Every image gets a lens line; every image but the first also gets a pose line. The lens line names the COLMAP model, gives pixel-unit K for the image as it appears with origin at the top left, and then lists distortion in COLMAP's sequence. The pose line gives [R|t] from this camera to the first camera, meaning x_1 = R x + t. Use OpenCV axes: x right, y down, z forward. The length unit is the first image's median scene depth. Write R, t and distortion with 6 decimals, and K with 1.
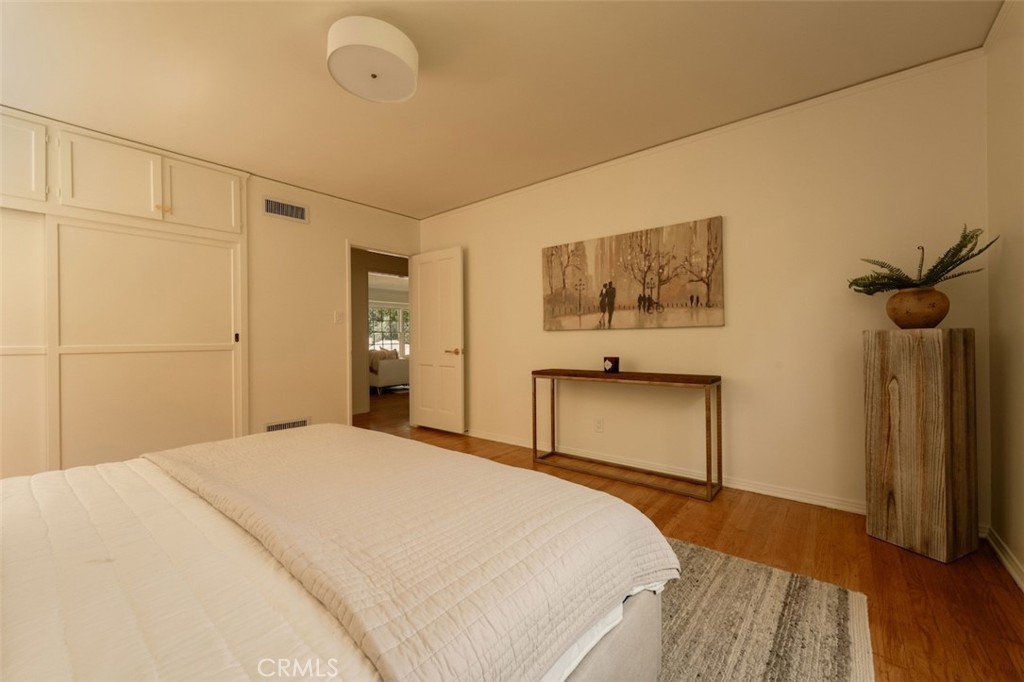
lens RADIAL K [[404.3, 0, 512.0], [0, 404.3, 341.0], [0, 0, 1]] dist [0.000394, -0.000300]
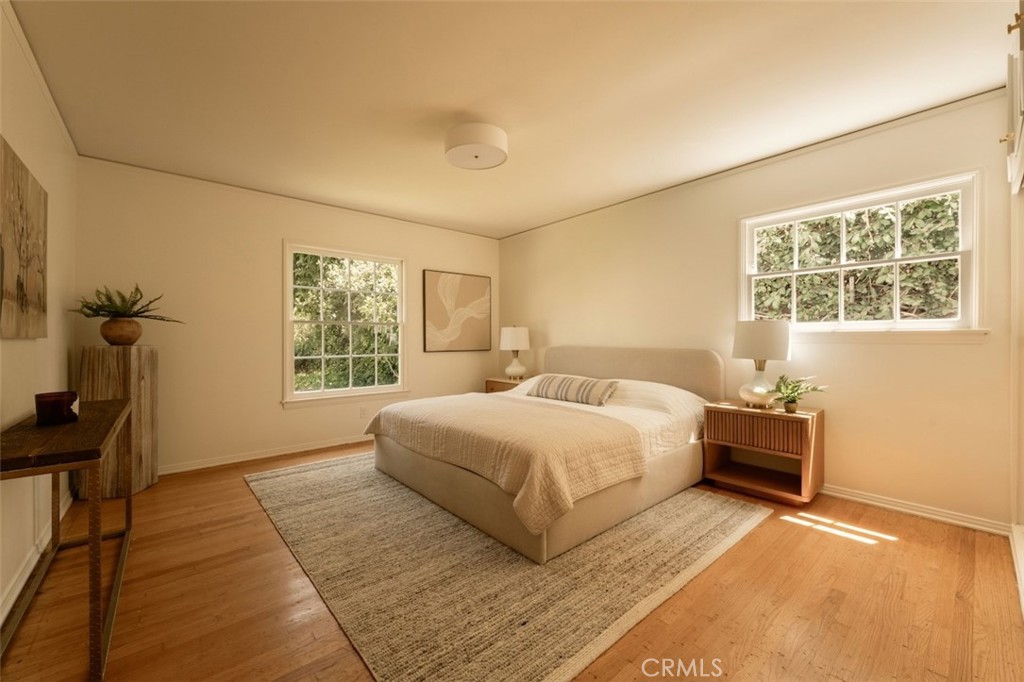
lens RADIAL K [[404.3, 0, 512.0], [0, 404.3, 341.0], [0, 0, 1]] dist [0.000394, -0.000300]
pose [[-0.985190, 0.011105, 0.171106, -0.586526], [0.010938, 0.999938, -0.001919, -0.024927], [-0.171117, -0.000019, -0.985251, 1.988302]]
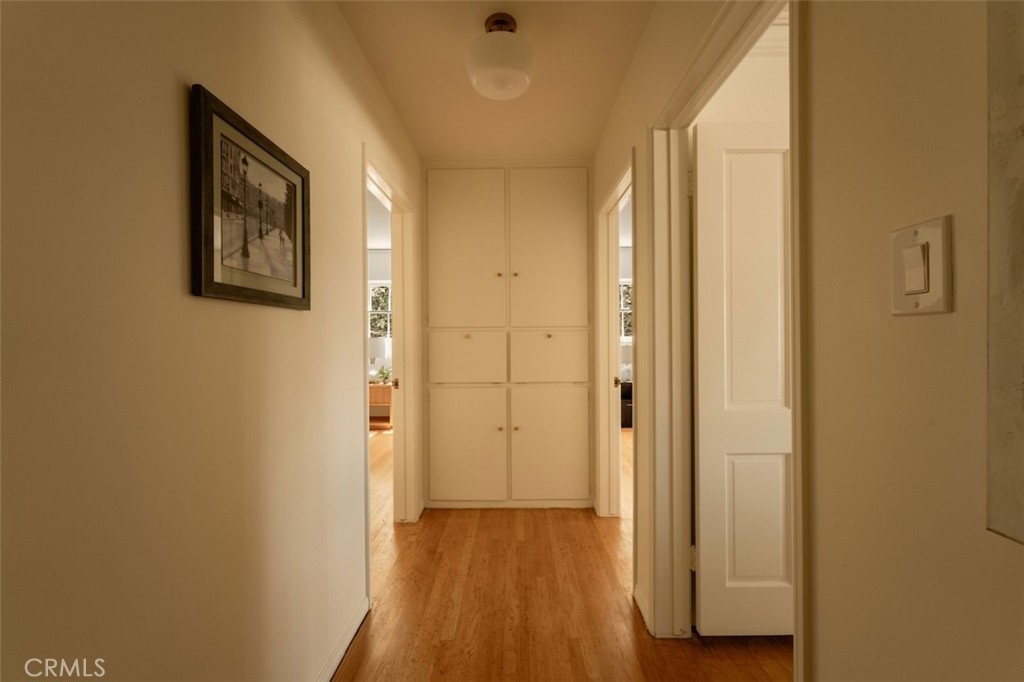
lens RADIAL K [[404.3, 0, 512.0], [0, 404.3, 341.0], [0, 0, 1]] dist [0.000394, -0.000300]
pose [[-0.781817, 0.017319, -0.623267, -0.282427], [0.015754, 0.999844, 0.008022, -0.068042], [0.623309, -0.003547, -0.781968, 3.027428]]
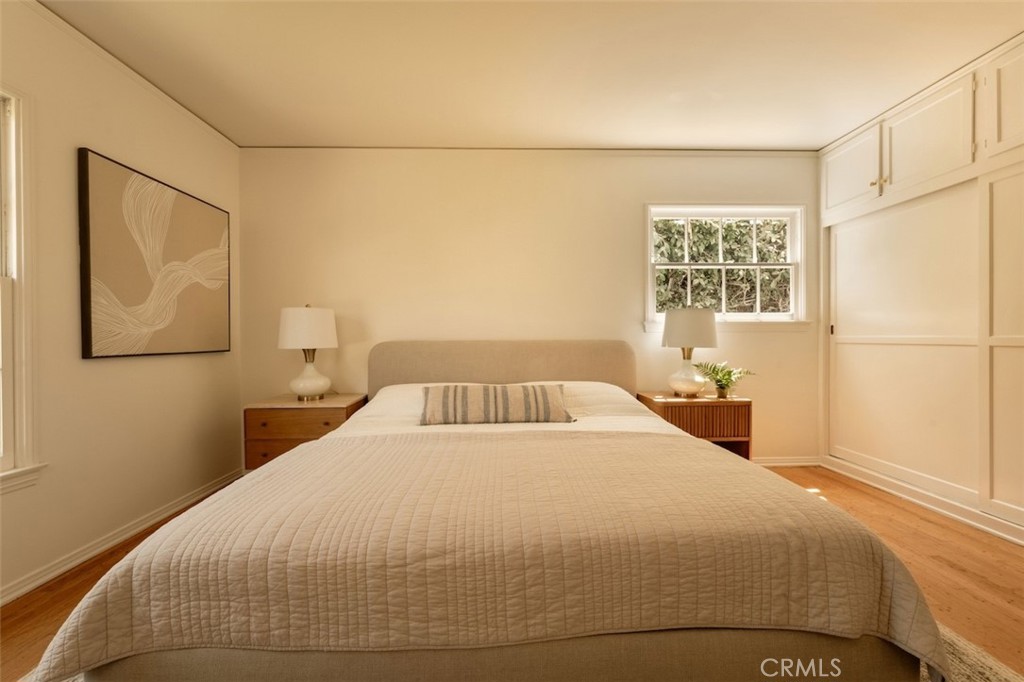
lens RADIAL K [[404.3, 0, 512.0], [0, 404.3, 341.0], [0, 0, 1]] dist [0.000394, -0.000300]
pose [[-0.752970, 0.019646, -0.657762, 0.137718], [0.018089, 0.999794, 0.009154, -0.003440], [0.657807, -0.005006, -0.753170, 1.154141]]
